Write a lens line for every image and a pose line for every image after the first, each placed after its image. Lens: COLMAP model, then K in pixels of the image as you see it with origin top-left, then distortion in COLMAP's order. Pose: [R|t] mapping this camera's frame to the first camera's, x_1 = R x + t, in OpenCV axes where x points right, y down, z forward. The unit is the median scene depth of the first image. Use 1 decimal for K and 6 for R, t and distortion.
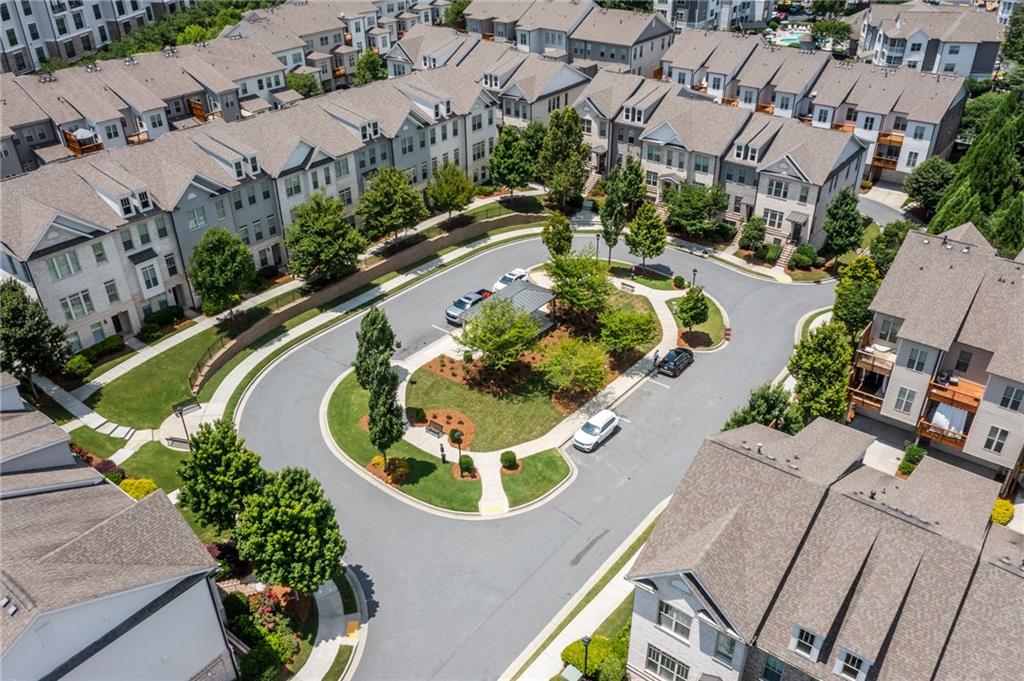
lens RADIAL K [[800.7, 0, 515.0], [0, 800.7, 338.9], [0, 0, 1]] dist [0.008877, 0.003583]
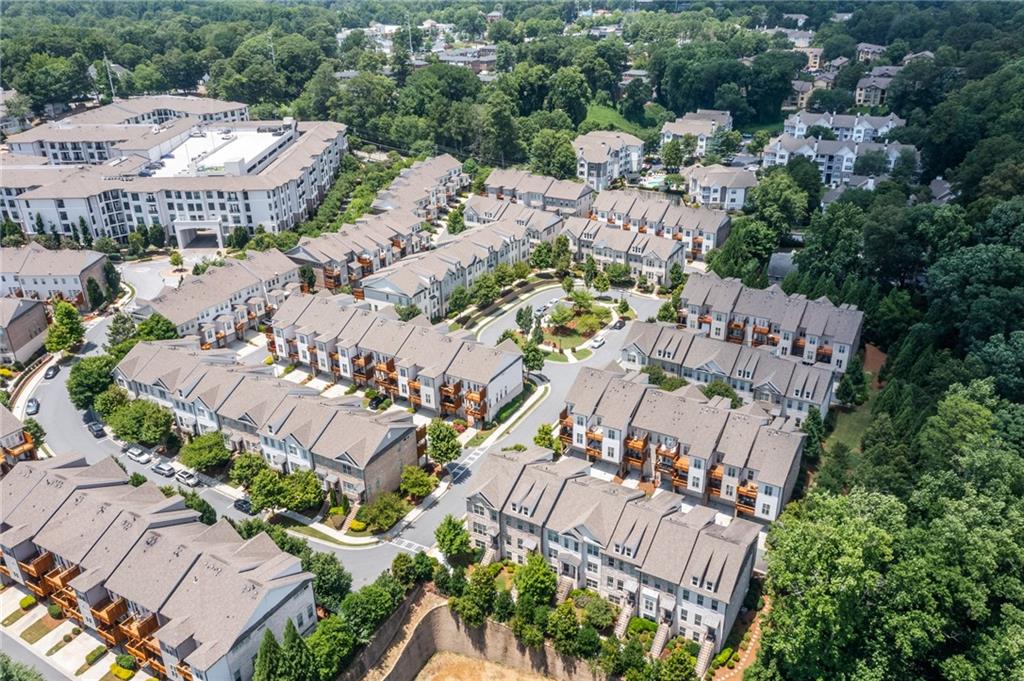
lens RADIAL K [[800.7, 0, 511.2], [0, 800.7, 341.8], [0, 0, 1]] dist [0.008877, 0.003583]
pose [[0.991081, -0.063831, 0.116982, -0.392630], [0.076843, 0.990920, -0.110330, 0.285034], [-0.108878, 0.118335, 0.986987, -1.330480]]
